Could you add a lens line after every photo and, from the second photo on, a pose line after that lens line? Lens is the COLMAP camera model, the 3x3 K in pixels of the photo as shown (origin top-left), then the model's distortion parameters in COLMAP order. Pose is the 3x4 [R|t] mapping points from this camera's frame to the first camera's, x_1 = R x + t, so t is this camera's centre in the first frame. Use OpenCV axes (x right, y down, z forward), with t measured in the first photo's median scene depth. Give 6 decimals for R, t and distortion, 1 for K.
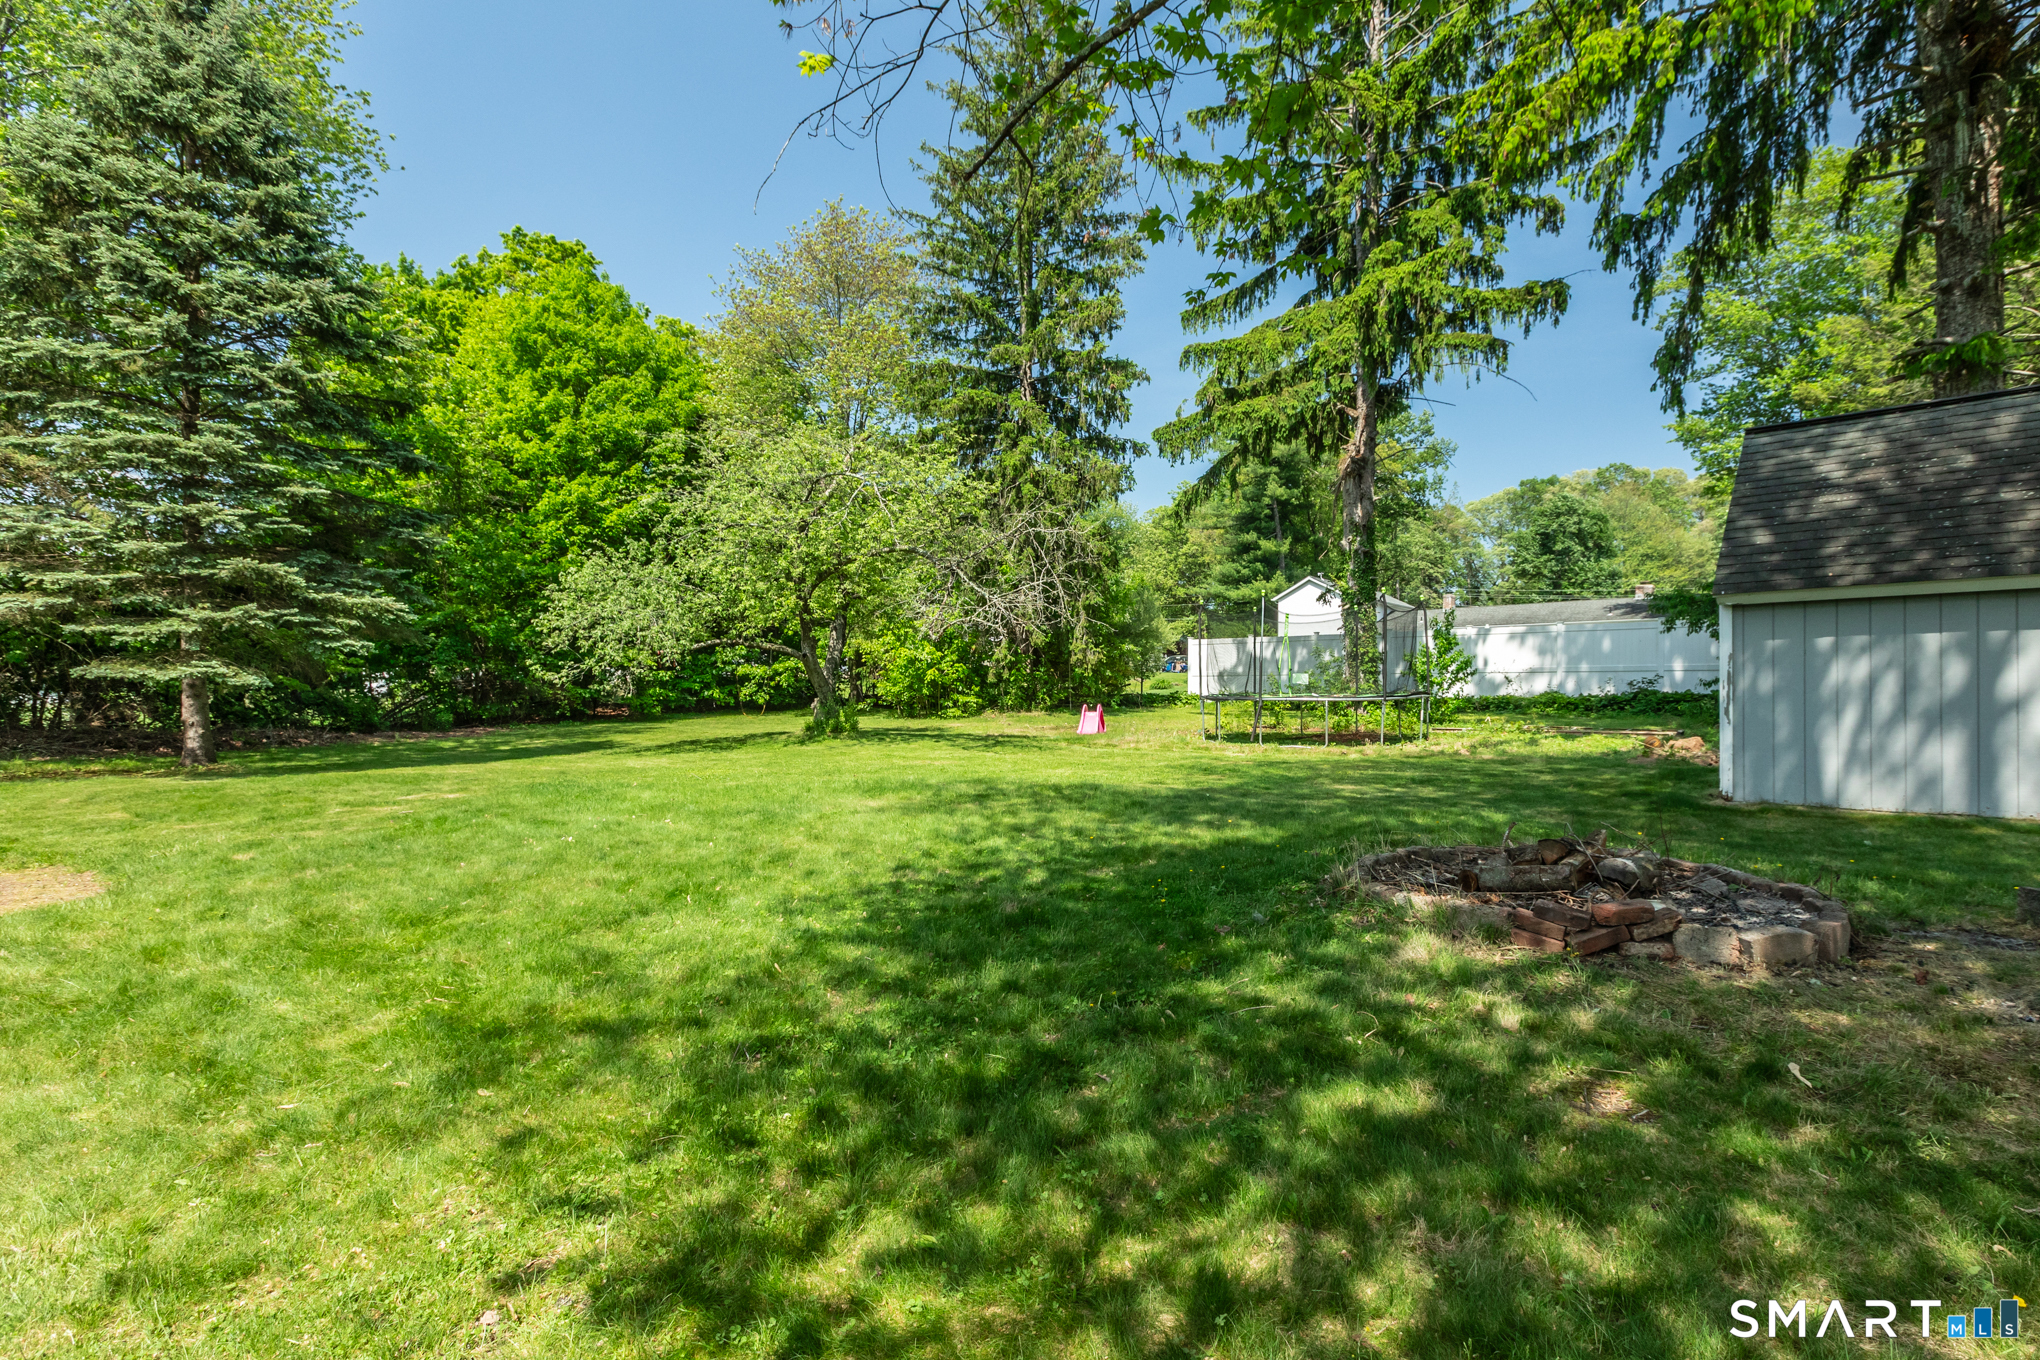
lens RADIAL K [[982.4, 0, 1026.7], [0, 982.4, 689.5], [0, 0, 1]] dist [-0.001082, -0.000086]
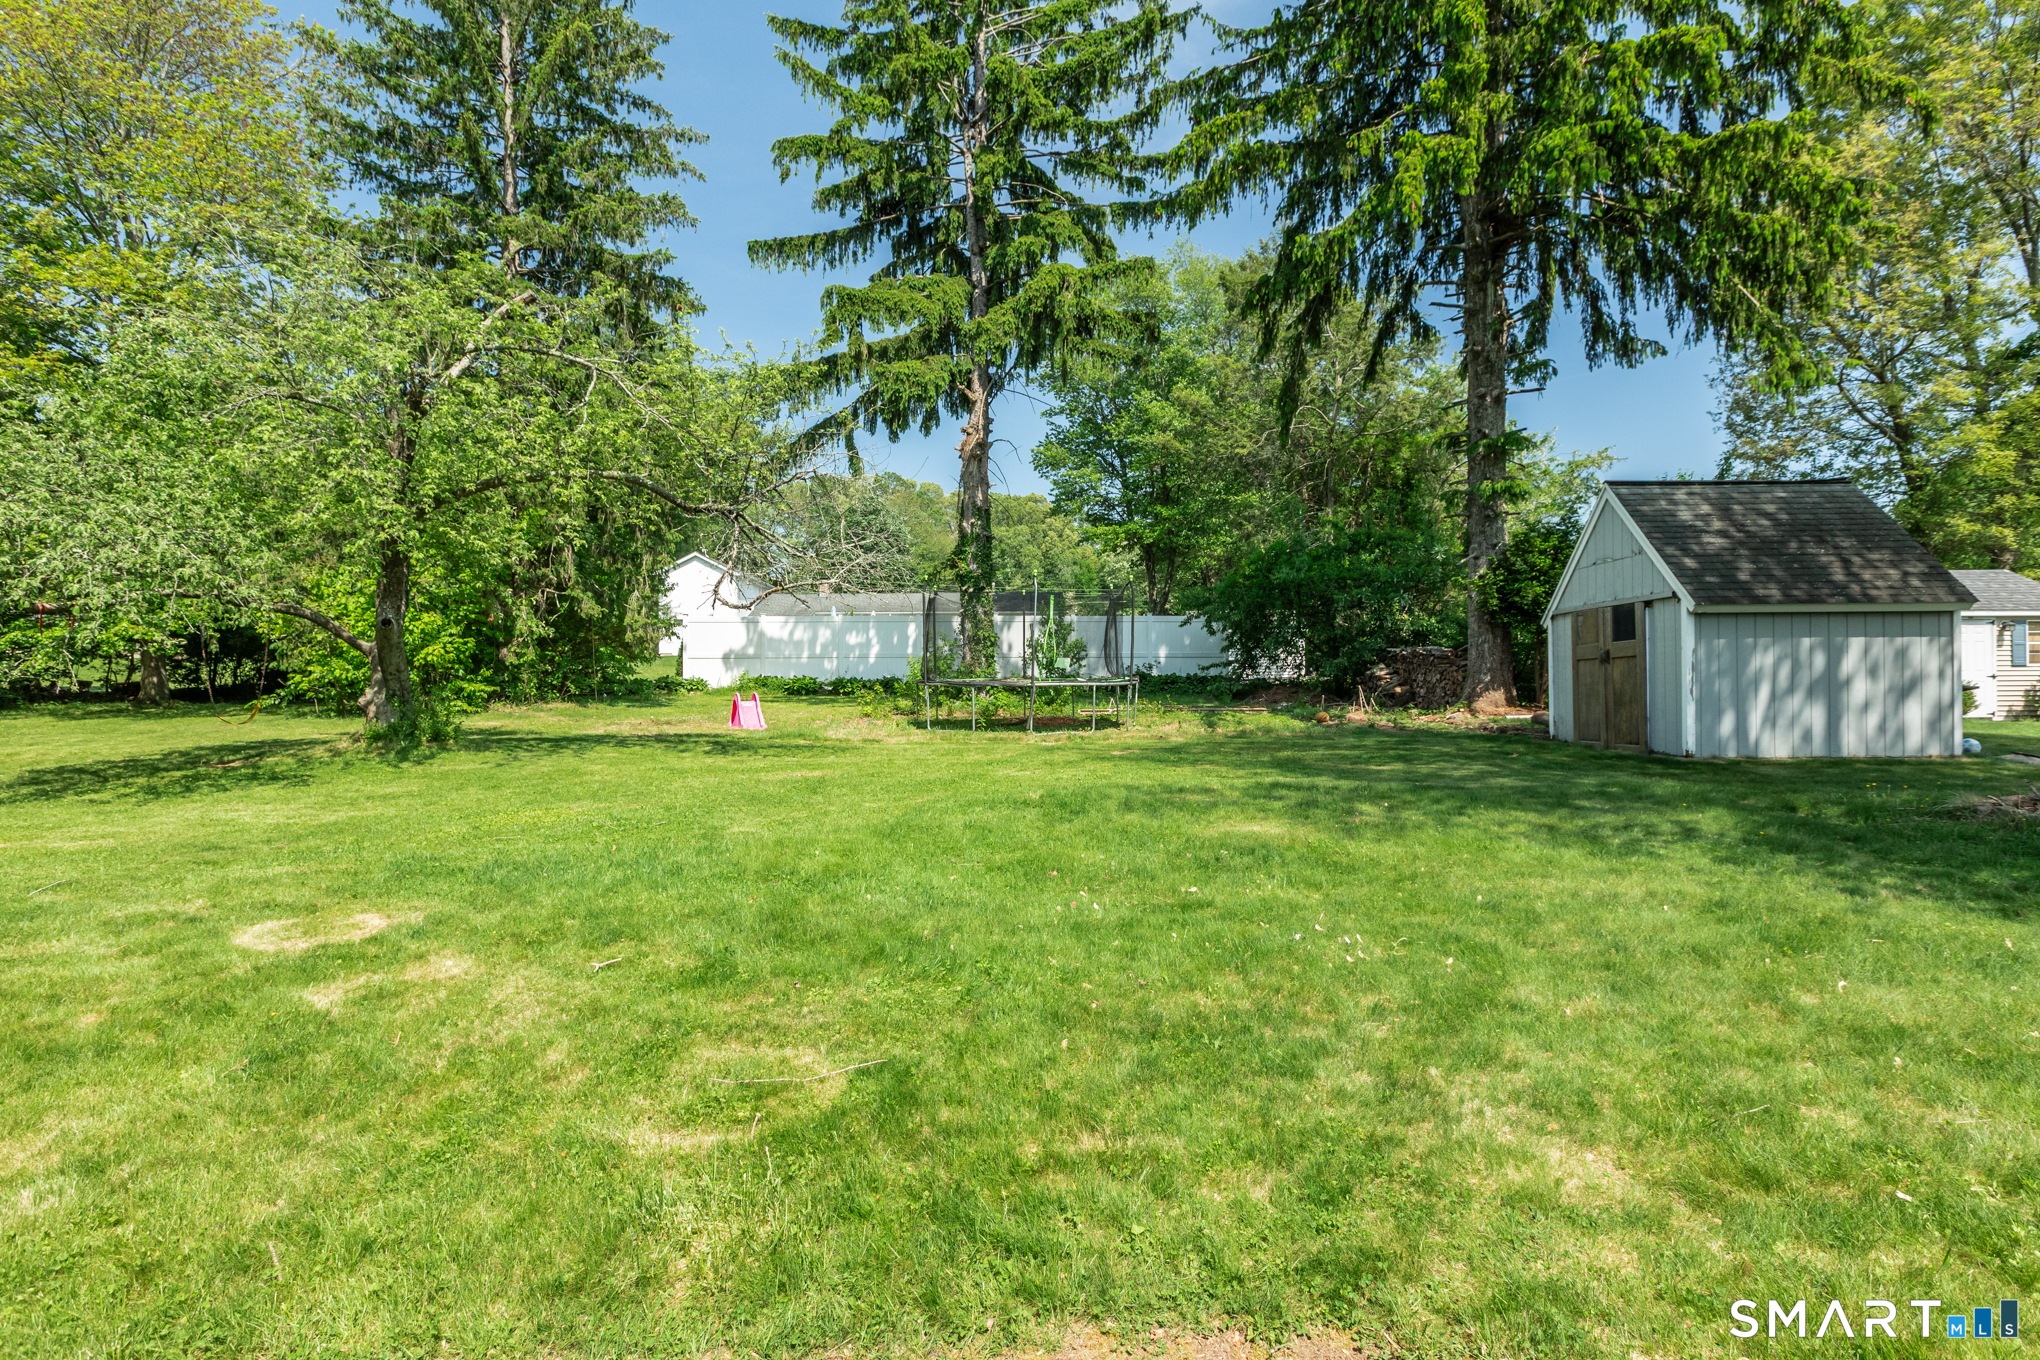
lens RADIAL K [[998.3, 0, 1020.0], [0, 998.3, 680.0], [0, 0, 1]] dist [0.000406, 0.000058]
pose [[0.737628, -0.007876, 0.675161, -0.268917], [0.002231, 0.999955, 0.009229, -0.001461], [-0.675204, -0.005301, 0.737612, 0.182938]]
